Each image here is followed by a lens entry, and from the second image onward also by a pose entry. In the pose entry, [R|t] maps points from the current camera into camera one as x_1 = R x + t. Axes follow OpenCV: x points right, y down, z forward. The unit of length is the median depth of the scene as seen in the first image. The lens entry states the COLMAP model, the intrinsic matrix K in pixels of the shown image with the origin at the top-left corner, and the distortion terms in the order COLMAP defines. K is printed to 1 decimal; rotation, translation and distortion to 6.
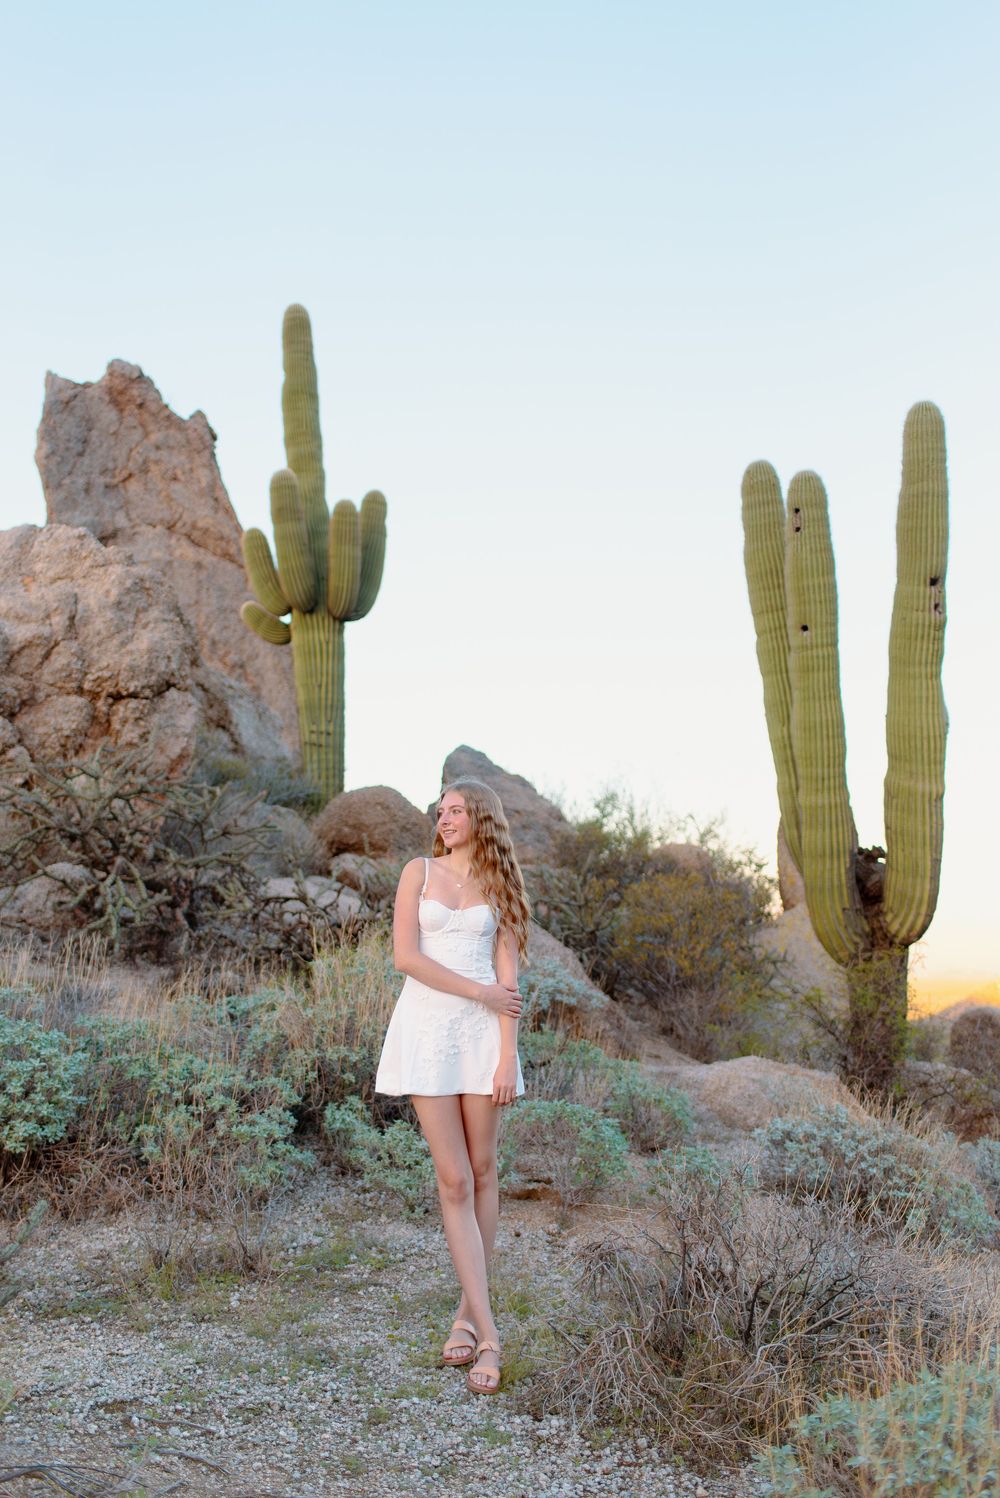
lens RADIAL K [[1396.9, 0, 500.0], [0, 1396.9, 749.0], [0, 0, 1]] dist [0.098192, -0.005709]
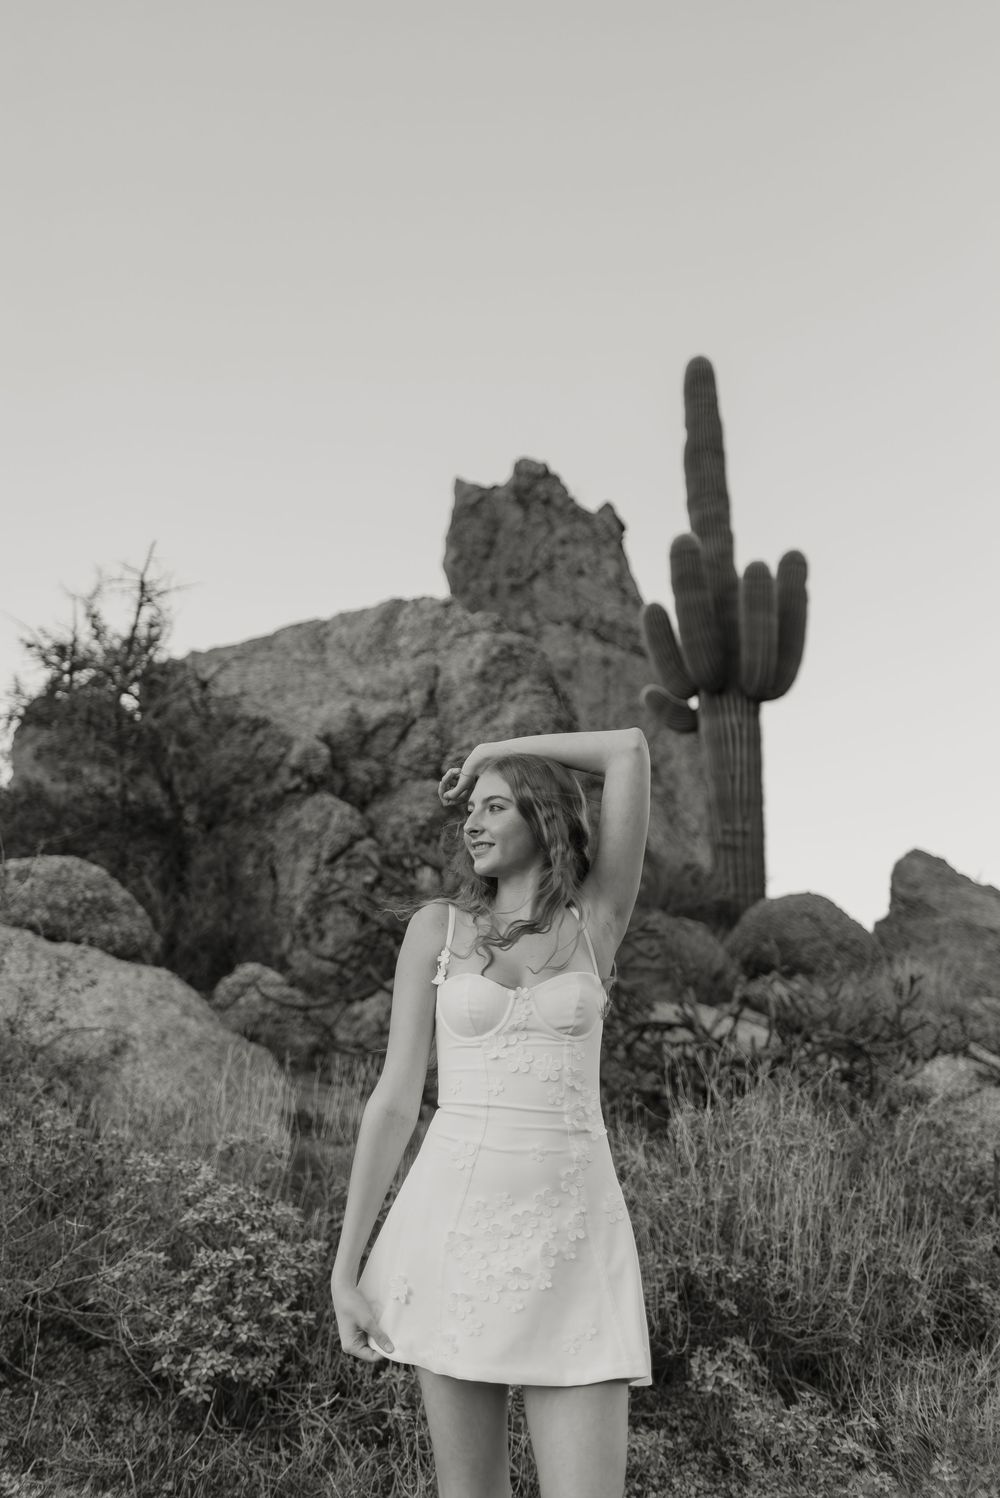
lens RADIAL K [[1473.8, 0, 481.2], [0, 1473.8, 705.4], [0, 0, 1]] dist [0.093719, -0.029521]
pose [[0.951089, -0.047542, -0.305236, 0.002672], [0.012240, 0.993110, -0.116542, 0.020063], [0.308674, 0.107106, 0.945118, 0.142240]]
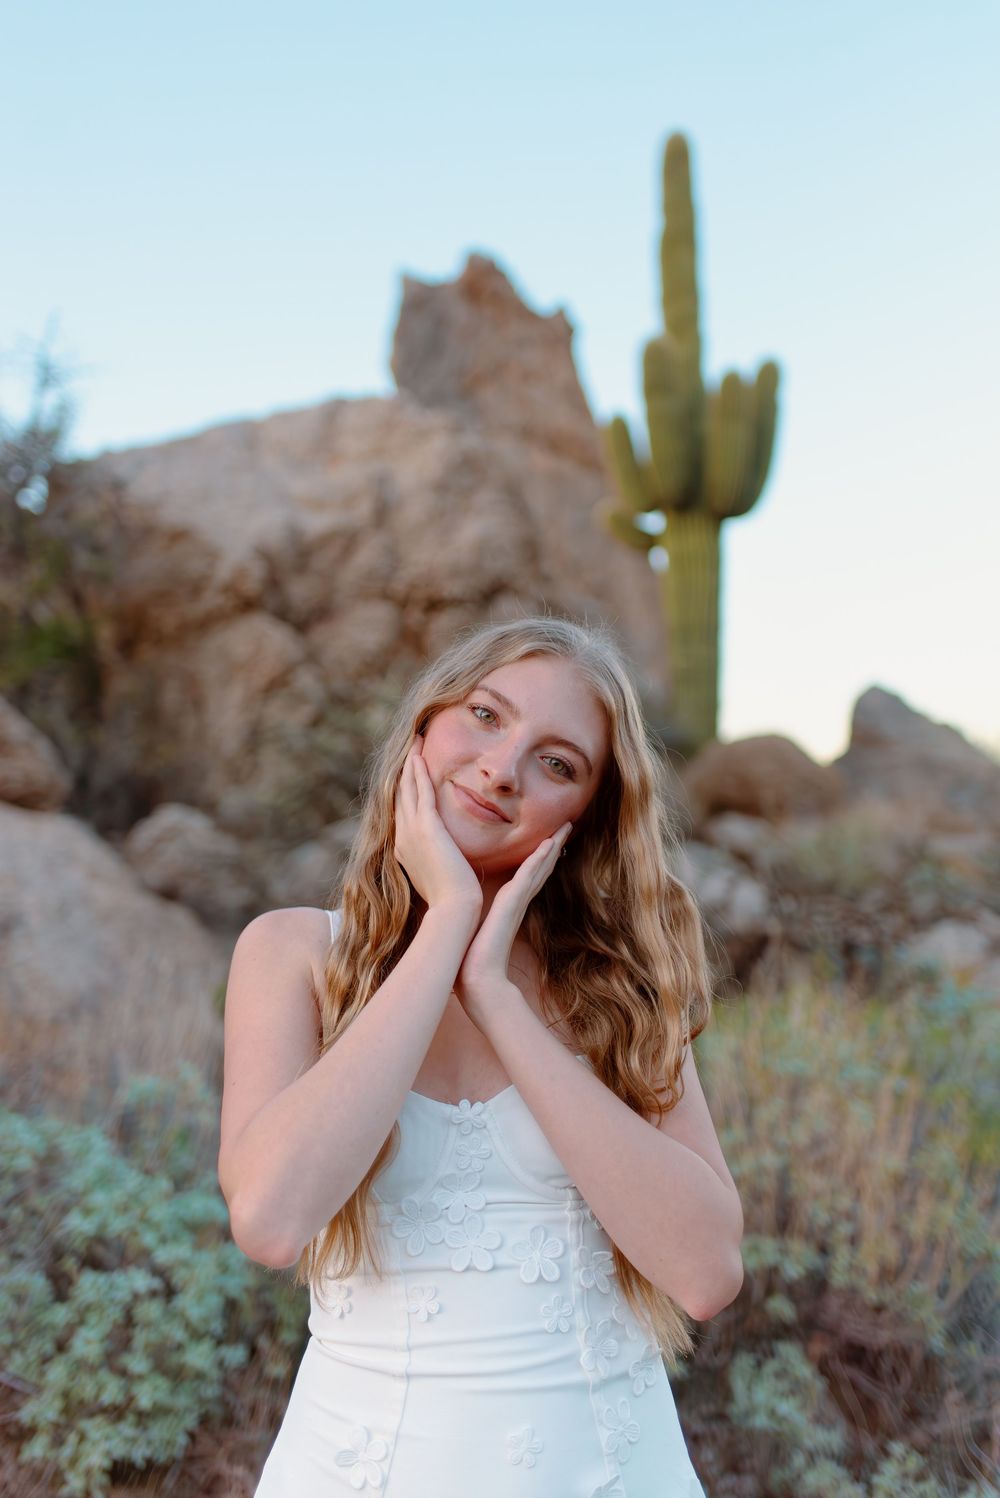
lens RADIAL K [[1463.7, 0, 499.3], [0, 1463.7, 731.2], [0, 0, 1]] dist [0.099033, -0.016074]
pose [[0.967799, 0.015589, -0.251242, -0.035717], [-0.009275, 0.999611, 0.026297, 0.008961], [0.251554, -0.023120, 0.967567, 0.225619]]
